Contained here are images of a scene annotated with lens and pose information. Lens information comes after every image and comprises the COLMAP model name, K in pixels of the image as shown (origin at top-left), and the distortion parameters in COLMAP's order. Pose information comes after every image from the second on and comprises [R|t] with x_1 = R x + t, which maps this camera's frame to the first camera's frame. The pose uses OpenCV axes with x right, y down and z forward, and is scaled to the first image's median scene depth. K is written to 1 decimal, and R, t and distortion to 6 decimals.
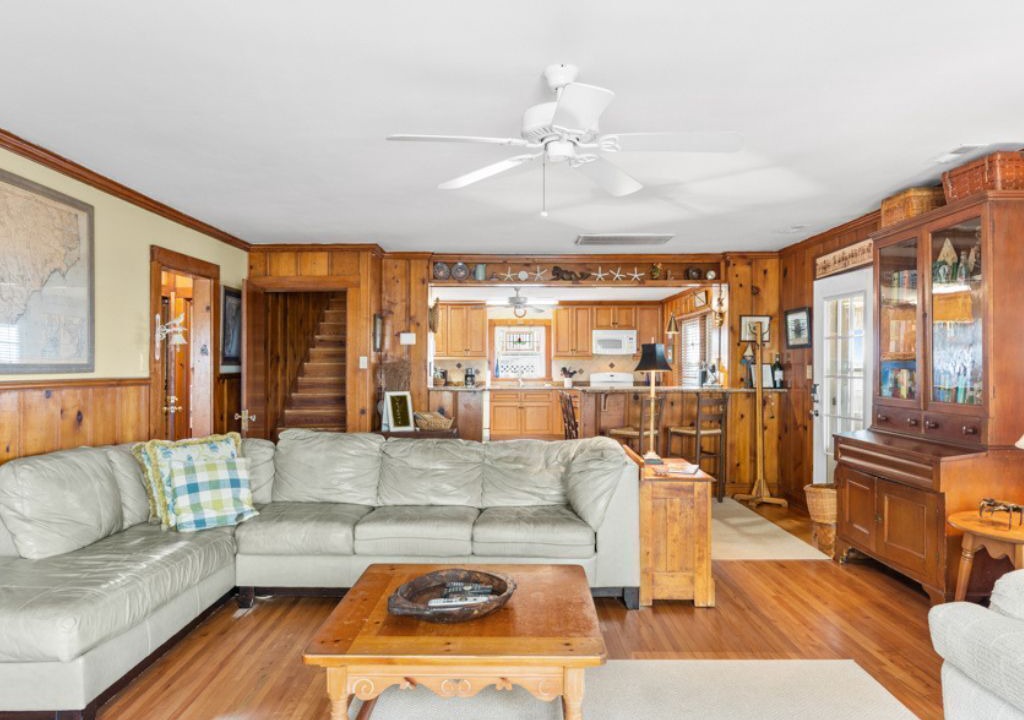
lens RADIAL K [[681.9, 0, 508.4], [0, 681.9, 361.0], [0, 0, 1]] dist [-0.001246, -0.000104]
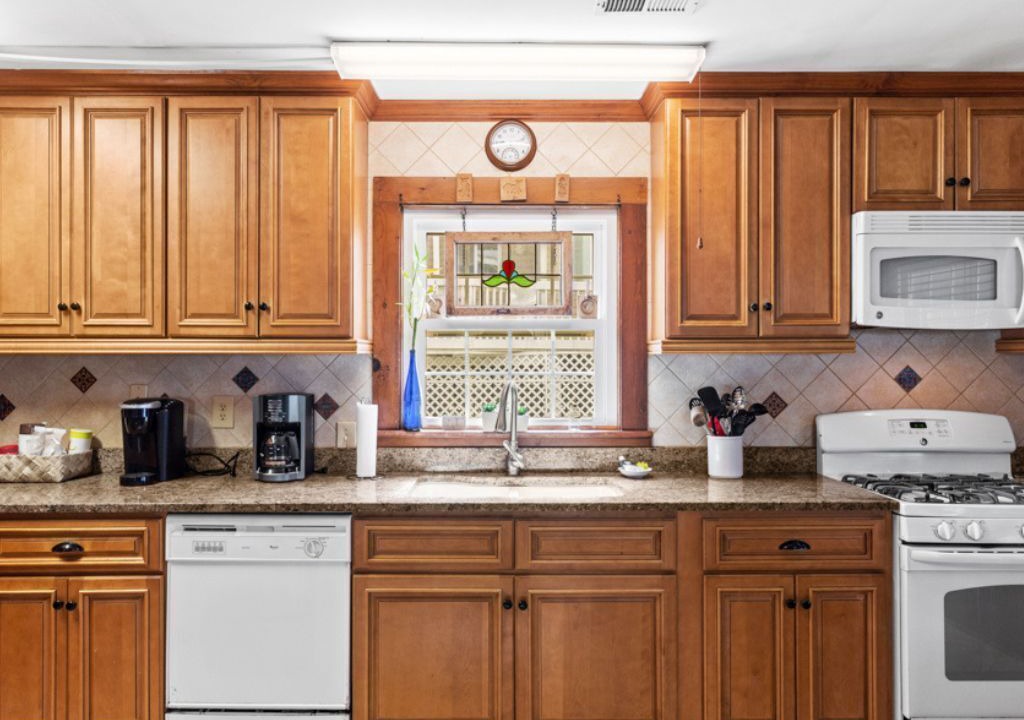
lens RADIAL K [[721.0, 0, 508.0], [0, 721.0, 356.4], [0, 0, 1]] dist [0.001641, -0.007433]
pose [[1.000000, -0.000357, -0.000082, 0.016345], [0.000357, 0.999990, 0.004365, -0.001990], [0.000080, -0.004365, 0.999990, 0.763417]]
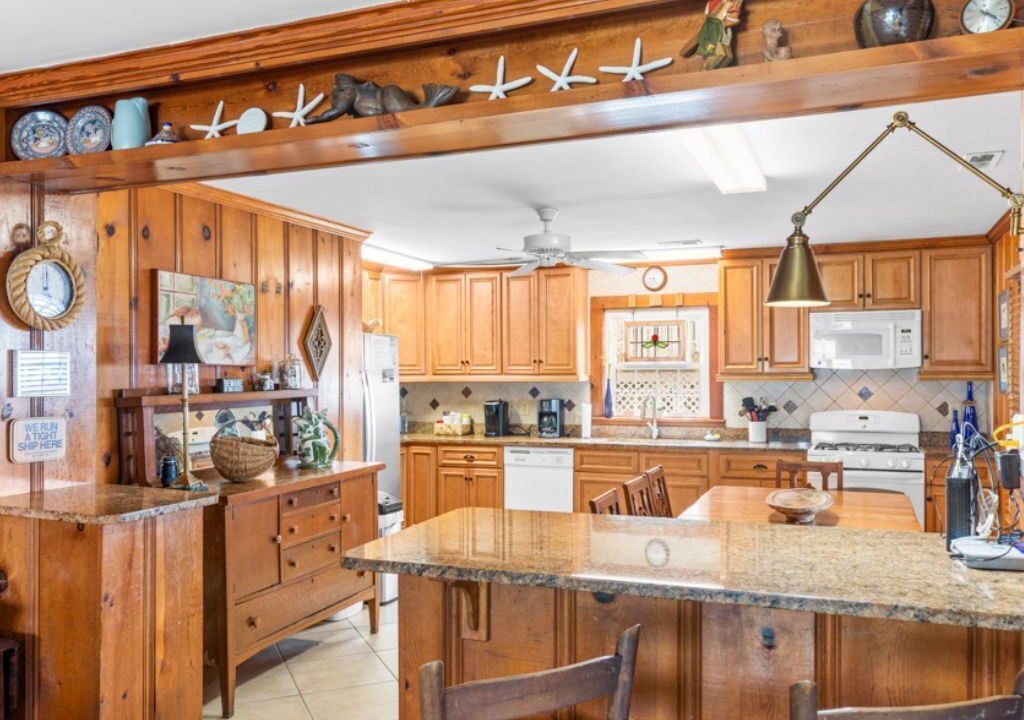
lens RADIAL K [[864.7, 0, 518.2], [0, 864.7, 366.5], [0, 0, 1]] dist [-0.015284, -0.003154]
pose [[0.927439, -0.006942, -0.373911, 0.153823], [0.008175, 0.999965, 0.001711, -0.013400], [0.373886, -0.004644, 0.927463, 0.415074]]
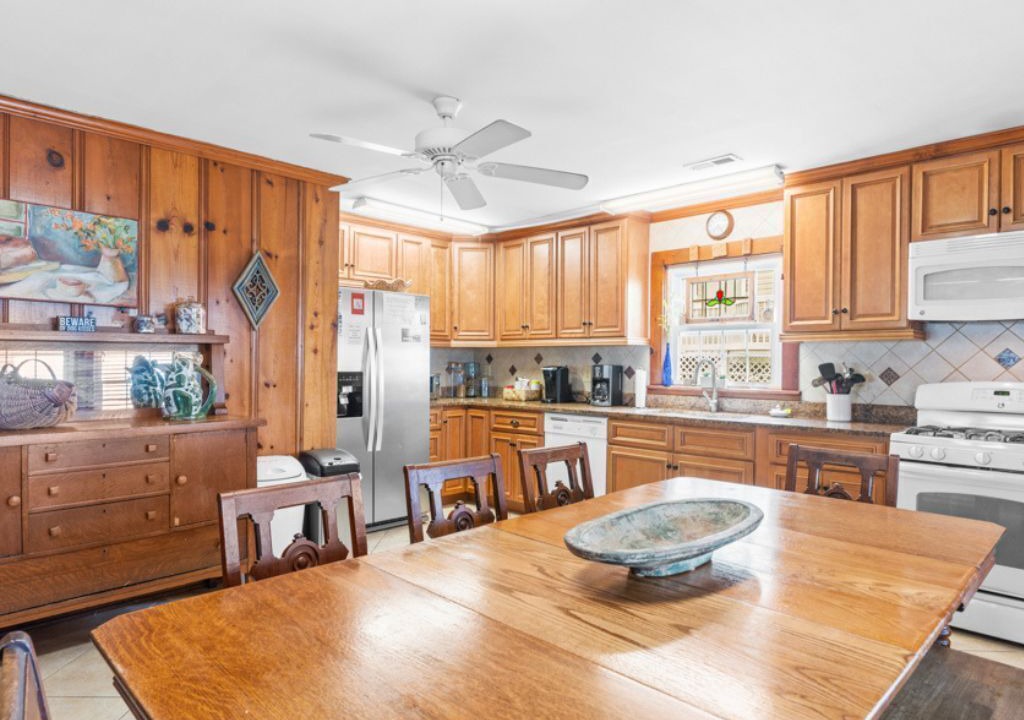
lens RADIAL K [[618.0, 0, 511.2], [0, 618.0, 366.3], [0, 0, 1]] dist [-0.005328, -0.003252]
pose [[0.703777, 0.009160, -0.710362, 0.192190], [-0.001898, 0.999938, 0.011013, 0.007571], [0.710418, -0.006403, 0.703750, 0.661374]]
